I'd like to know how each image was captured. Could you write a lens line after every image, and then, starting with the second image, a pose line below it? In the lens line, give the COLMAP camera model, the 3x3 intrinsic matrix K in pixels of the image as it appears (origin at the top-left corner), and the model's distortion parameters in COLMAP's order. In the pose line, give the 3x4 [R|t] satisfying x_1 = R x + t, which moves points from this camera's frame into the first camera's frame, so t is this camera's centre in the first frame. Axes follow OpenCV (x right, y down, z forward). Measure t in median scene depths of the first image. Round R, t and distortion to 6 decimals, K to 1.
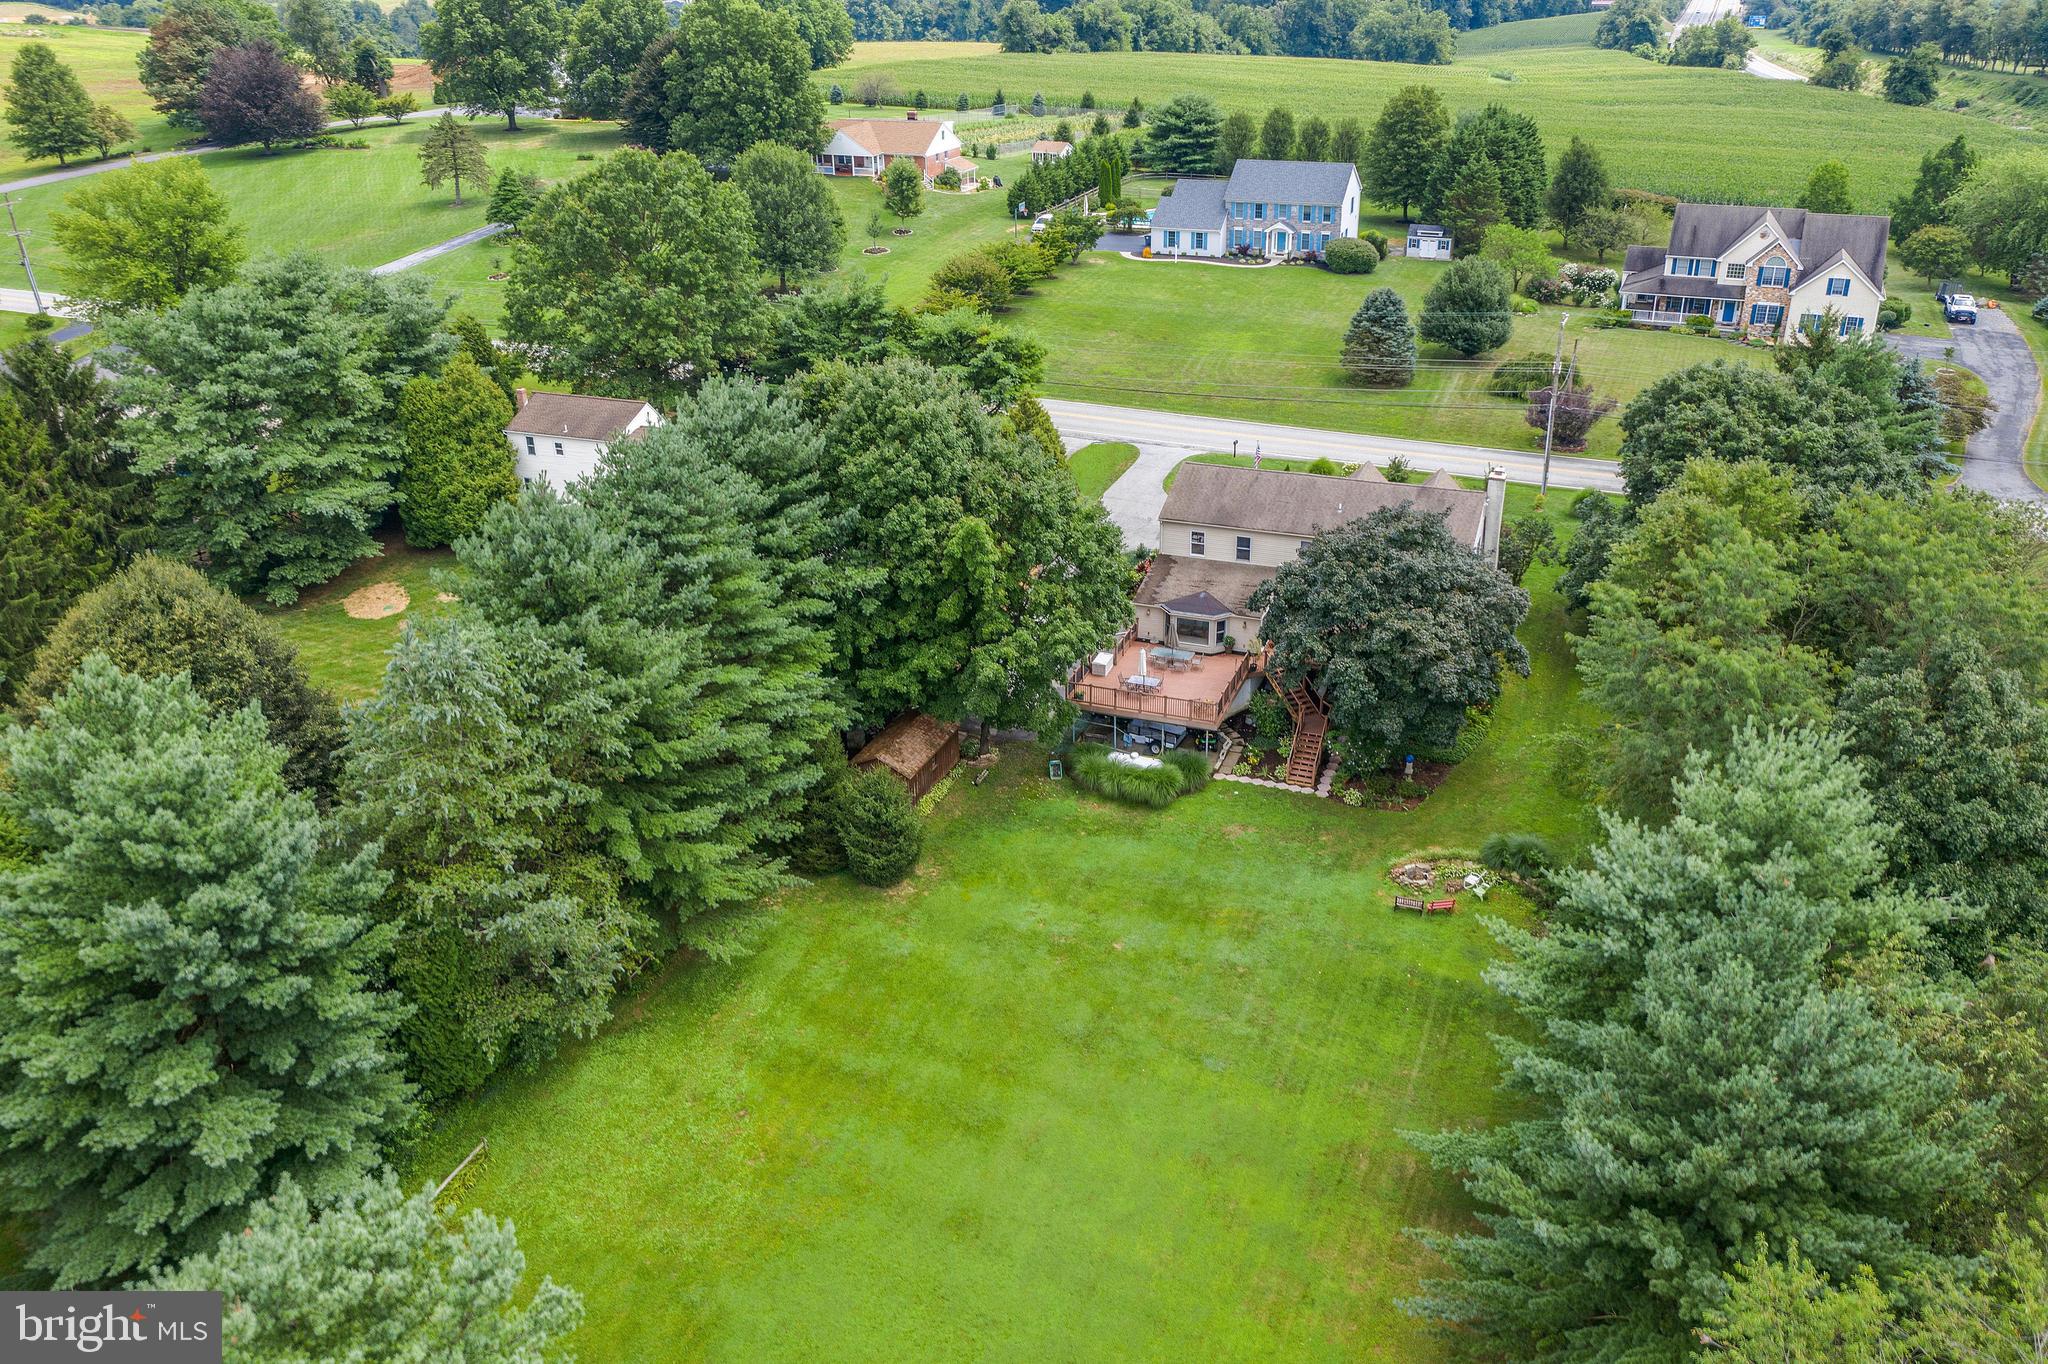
lens RADIAL K [[1630.8, 0, 1035.5], [0, 1630.8, 687.4], [0, 0, 1]] dist [0.000158, 0.010056]
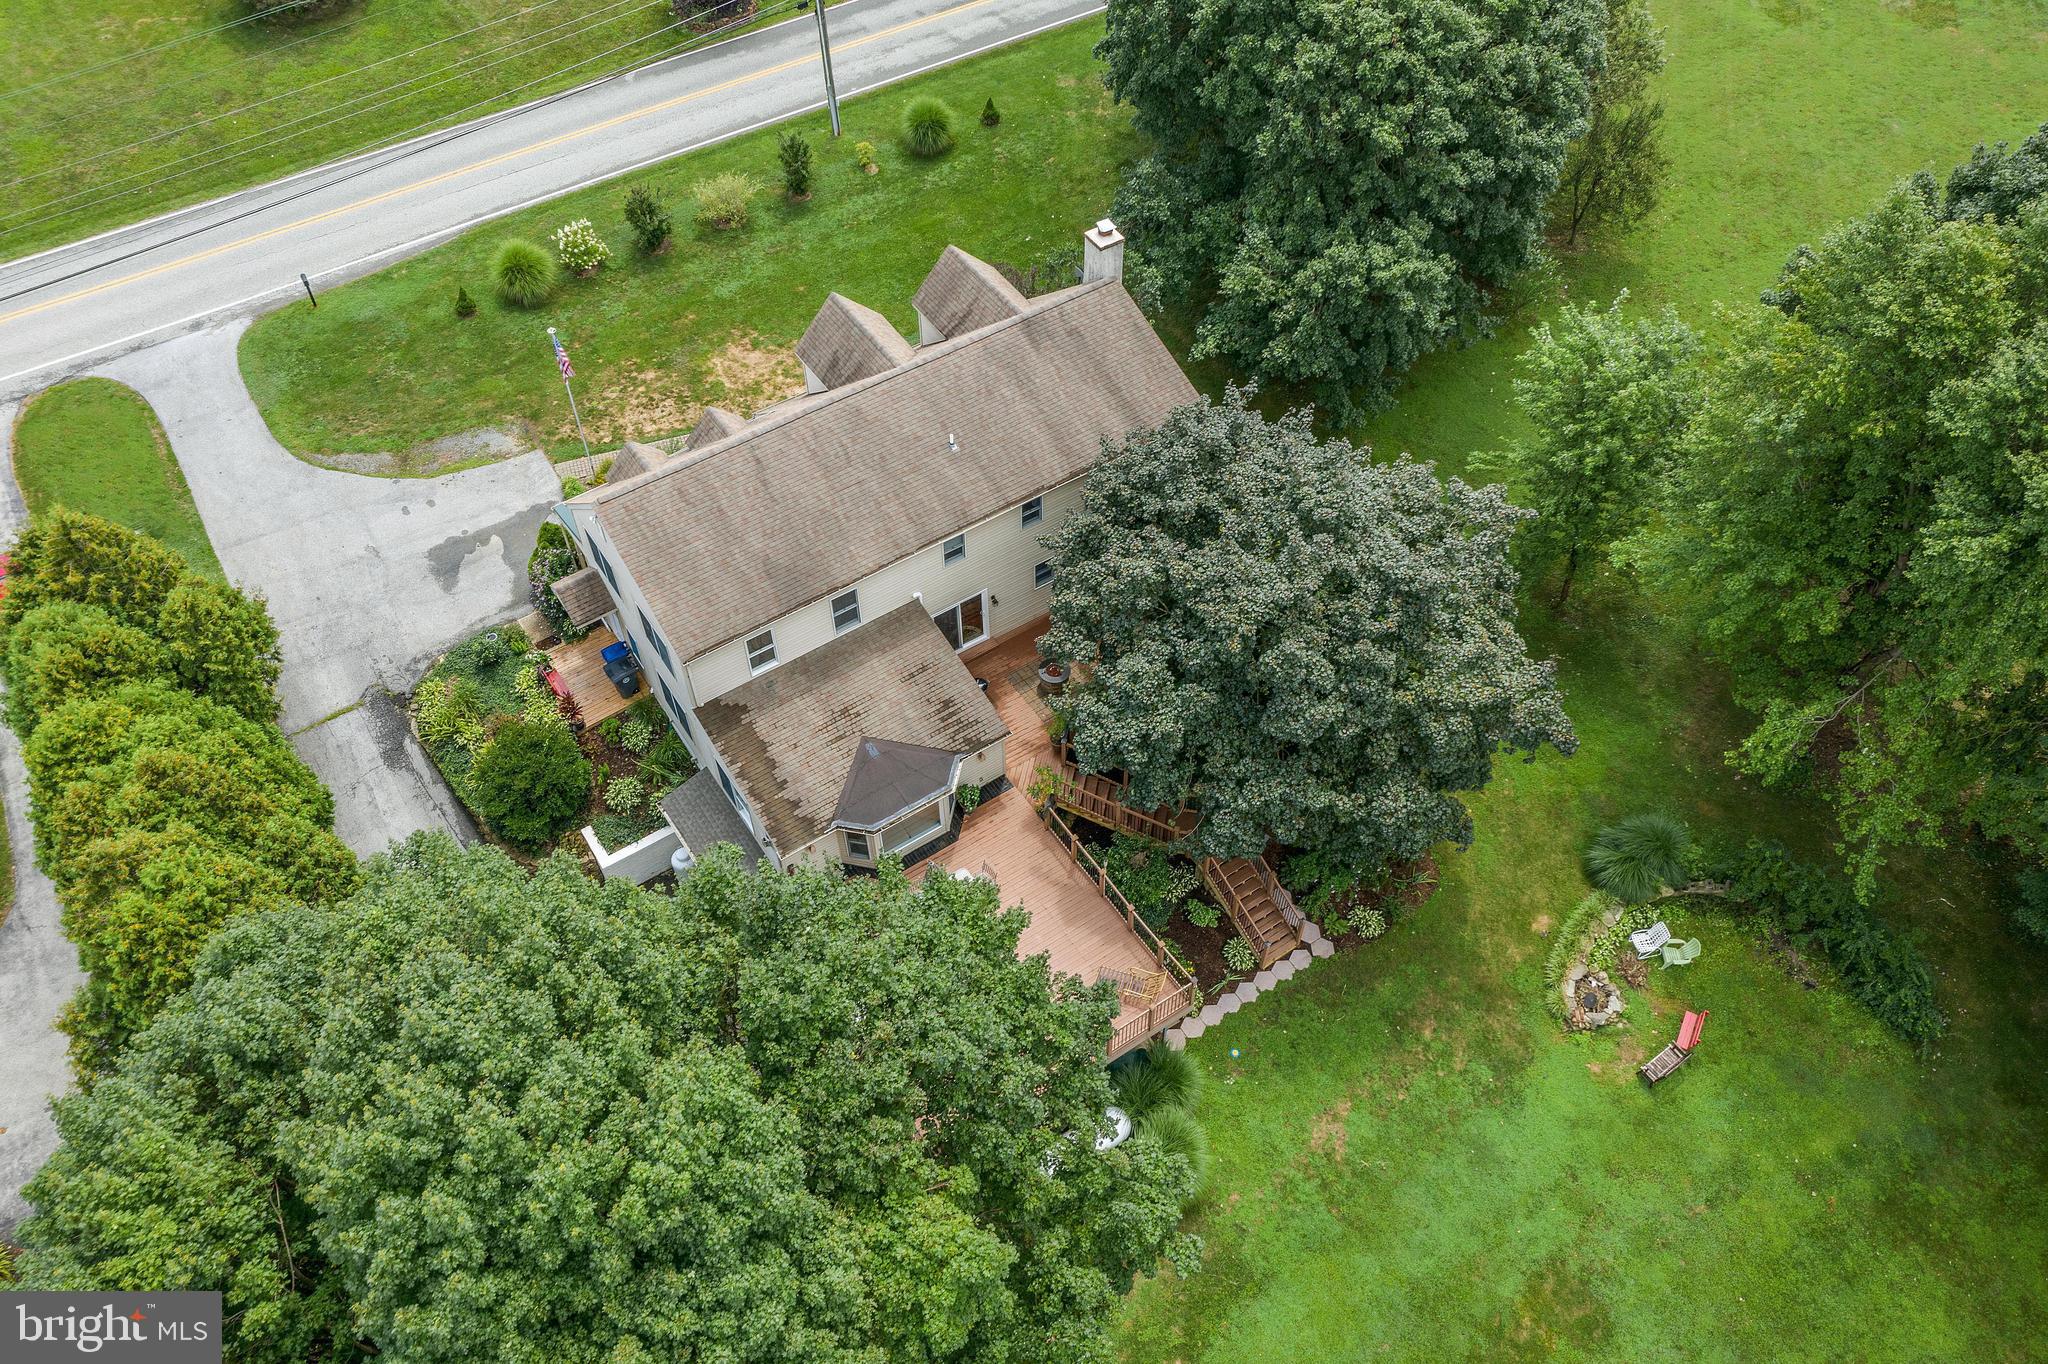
lens RADIAL K [[1630.8, 0, 1022.3], [0, 1630.8, 673.0], [0, 0, 1]] dist [0.000158, 0.010056]
pose [[0.587796, -0.621210, 0.518260, -0.123898], [0.363443, 0.775093, 0.516856, -0.343361], [-0.722776, -0.115448, 0.681371, 0.688236]]
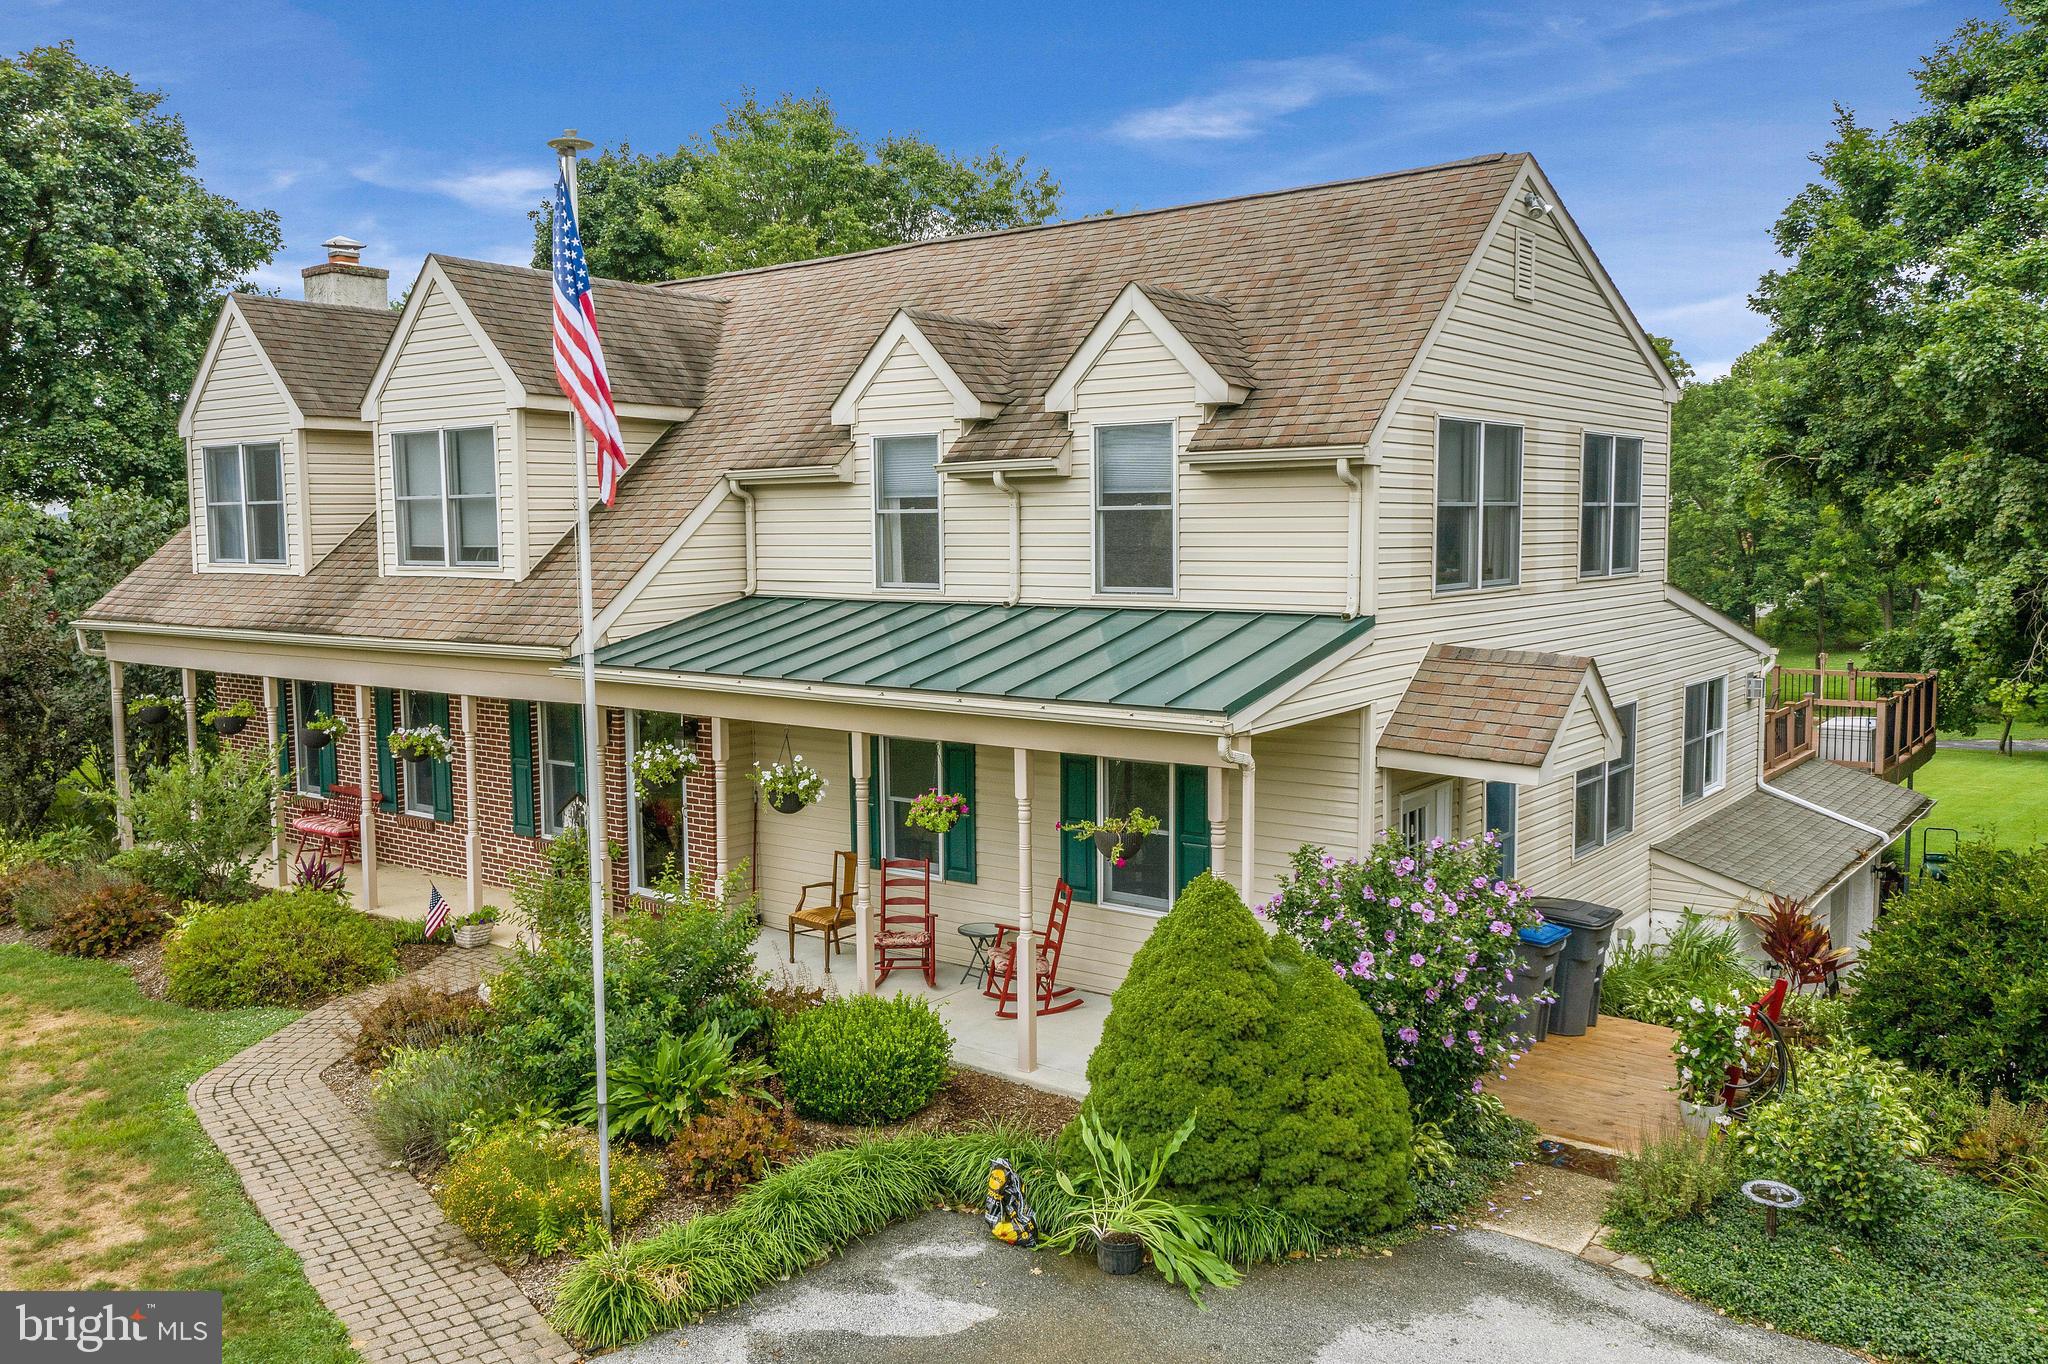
lens RADIAL K [[1630.8, 0, 1031.3], [0, 1630.8, 672.2], [0, 0, 1]] dist [0.000158, 0.010056]
pose [[-0.956432, -0.003199, 0.291939, 0.111026], [0.150907, 0.850589, 0.503711, -0.208171], [-0.249931, 0.525821, -0.813048, 1.369034]]
